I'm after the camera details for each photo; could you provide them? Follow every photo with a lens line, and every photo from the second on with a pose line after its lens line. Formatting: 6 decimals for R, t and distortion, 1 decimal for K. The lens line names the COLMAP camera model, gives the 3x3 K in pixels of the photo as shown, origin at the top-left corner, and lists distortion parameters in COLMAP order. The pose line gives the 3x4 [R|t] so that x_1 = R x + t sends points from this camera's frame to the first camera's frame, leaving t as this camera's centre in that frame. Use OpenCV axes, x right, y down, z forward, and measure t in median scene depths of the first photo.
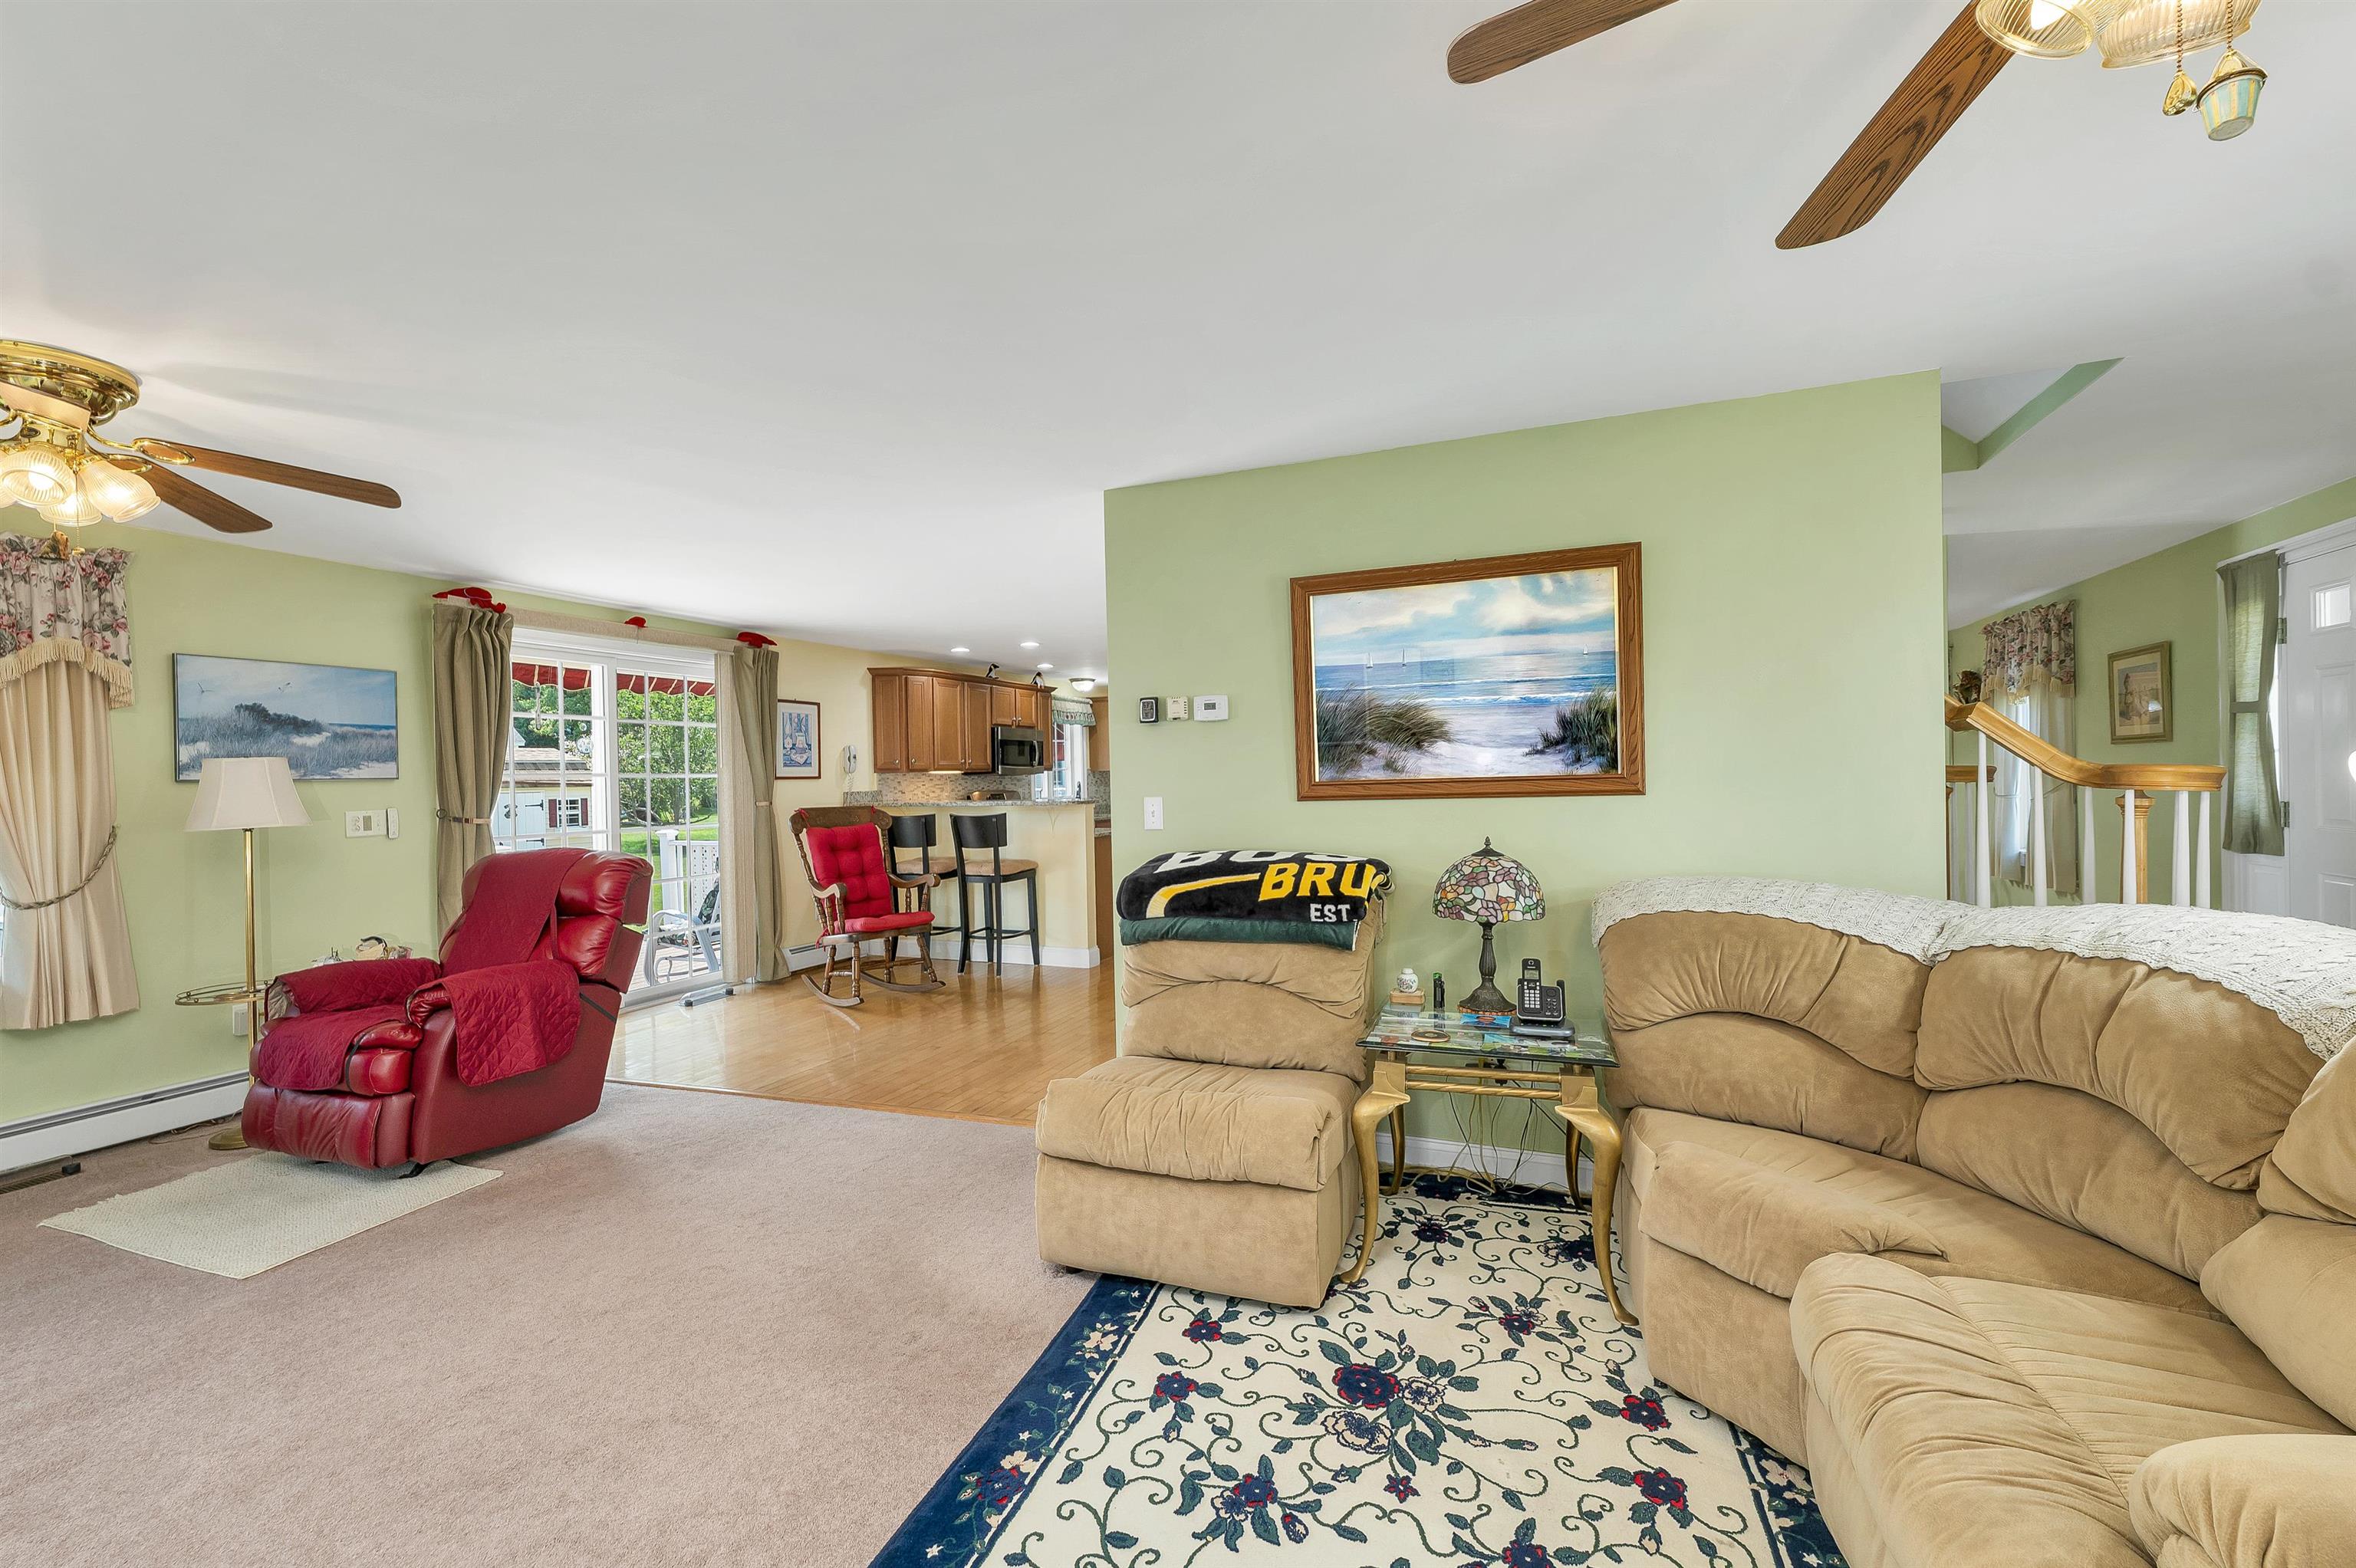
lens RADIAL K [[986.0, 0, 1186.8], [0, 986.0, 785.3], [0, 0, 1]] dist [0.002547, 0.000101]
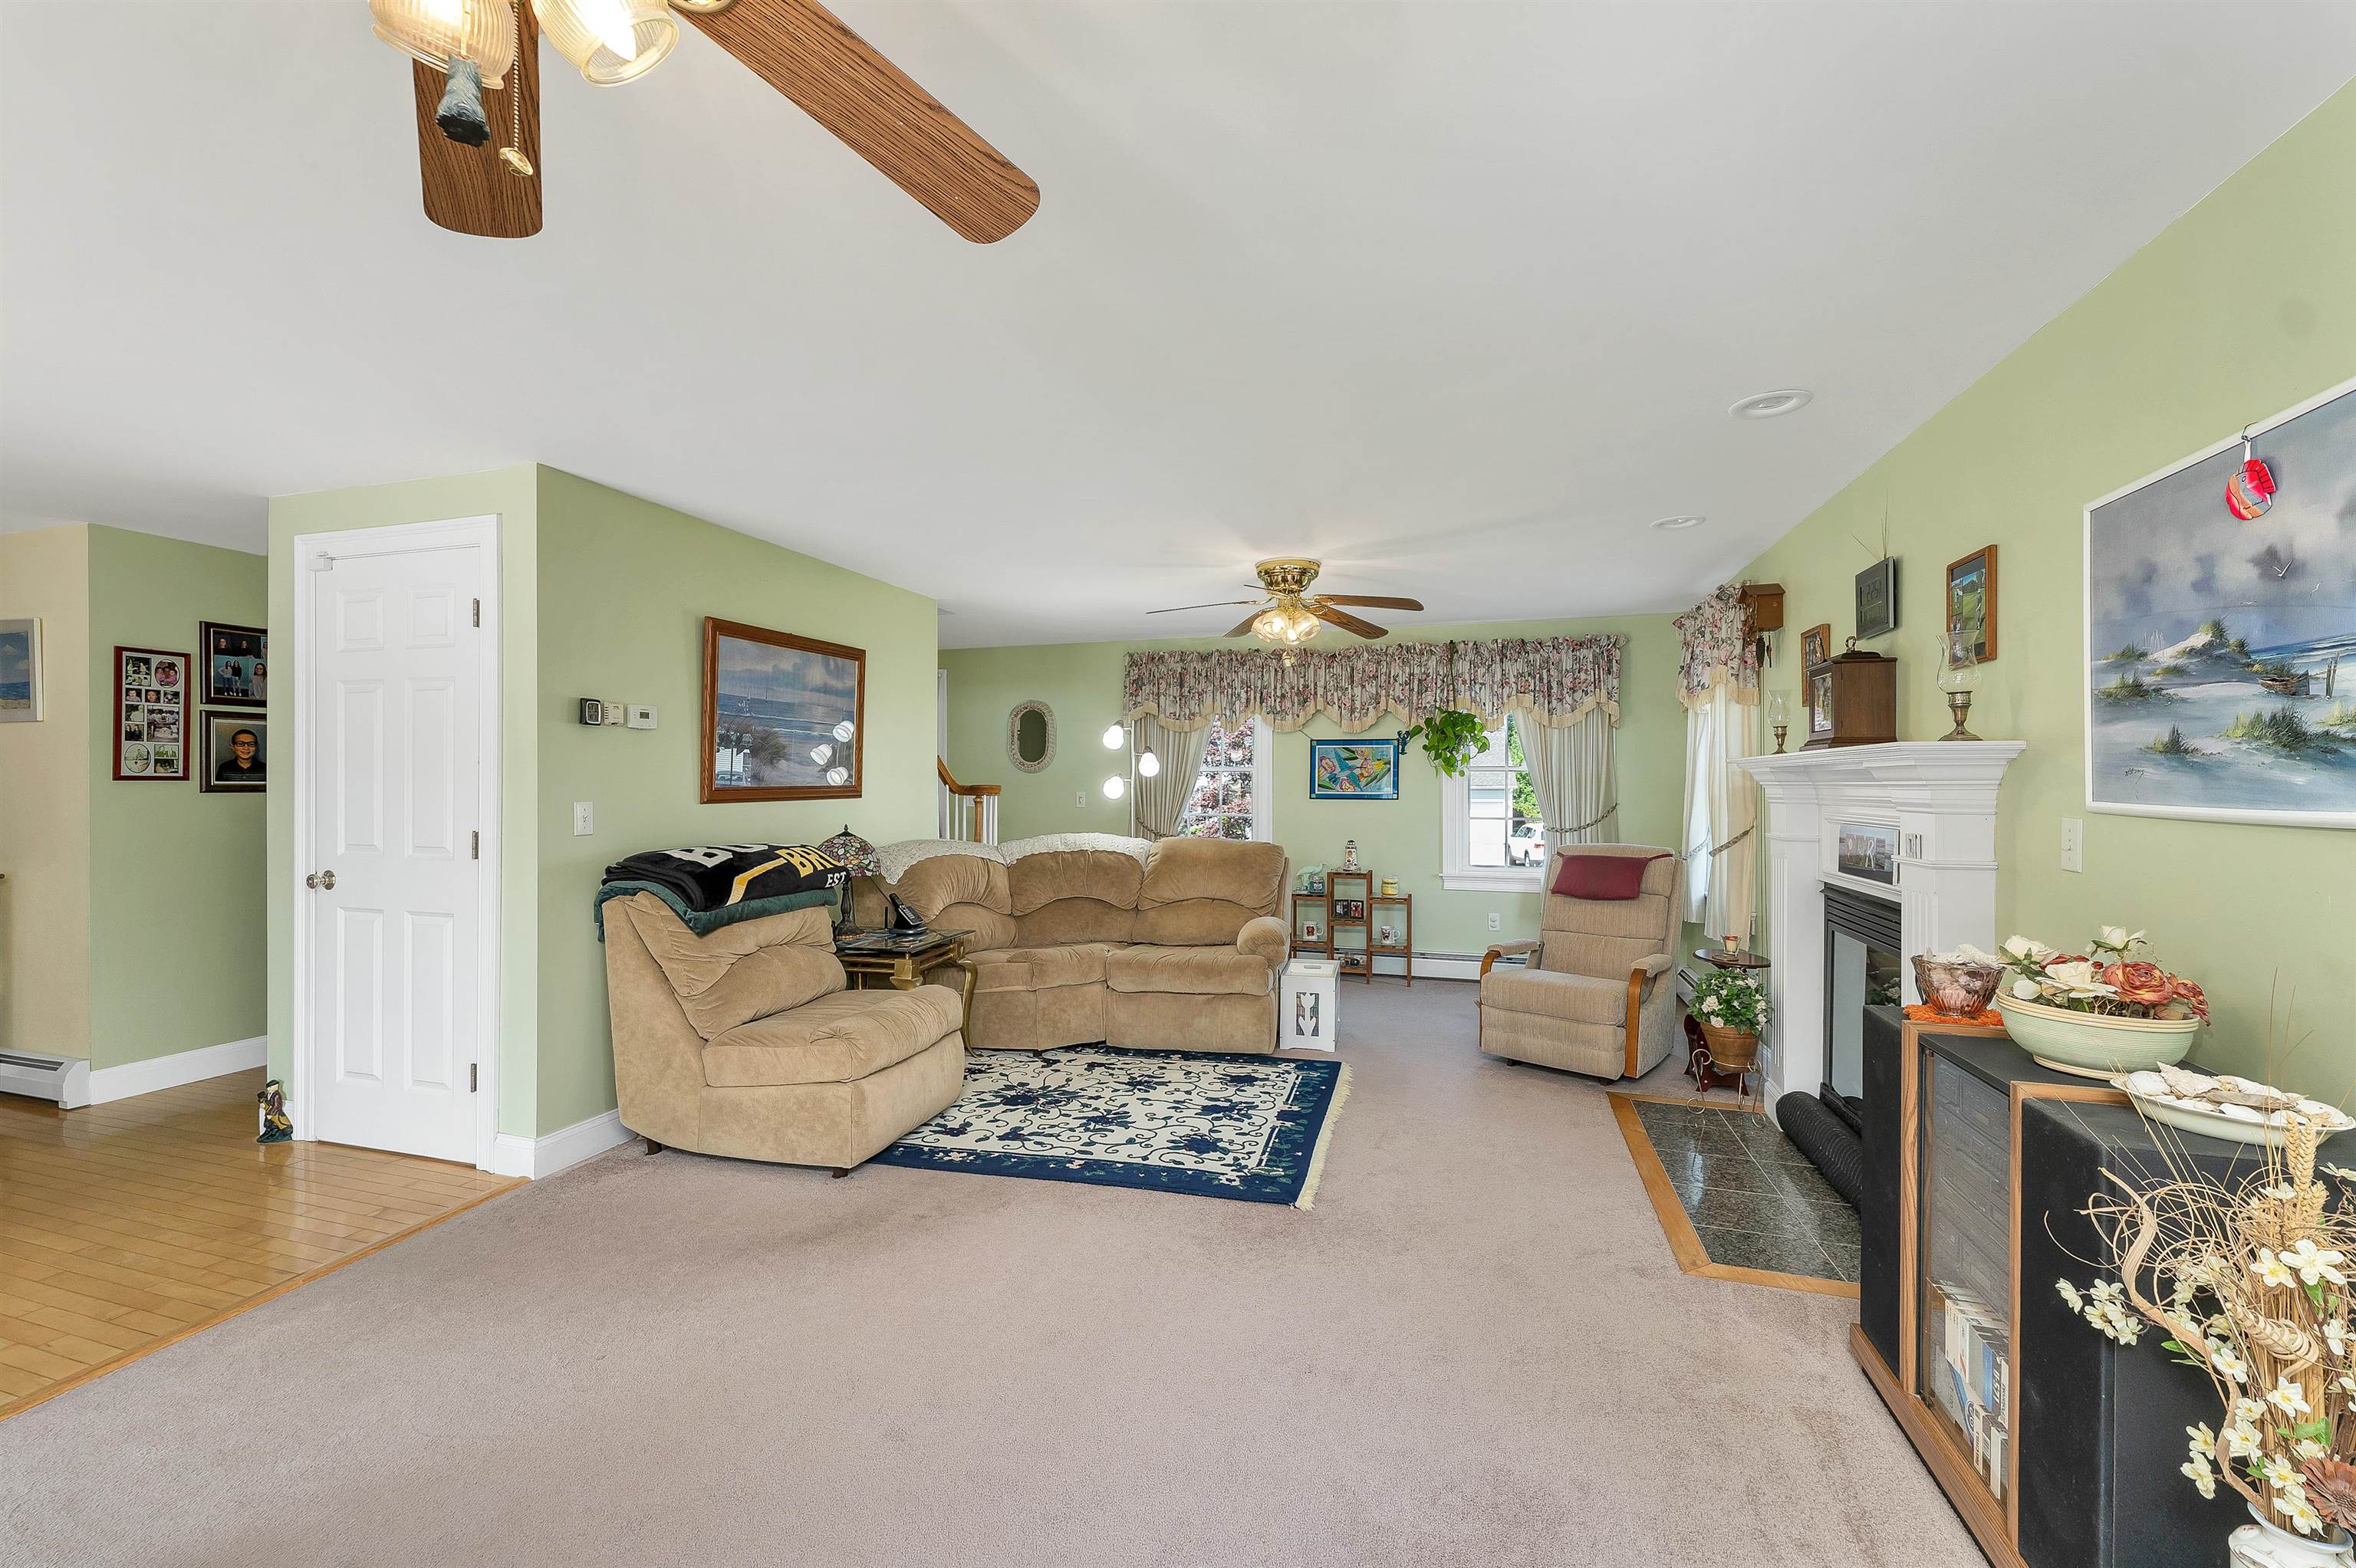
lens RADIAL K [[986.0, 0, 1138.6], [0, 986.0, 777.1], [0, 0, 1]] dist [0.002547, 0.000101]
pose [[-0.053919, 0.023550, 0.998268, -1.194275], [0.007840, 0.999701, -0.023160, 0.016815], [-0.998515, 0.006578, -0.054087, 0.589564]]
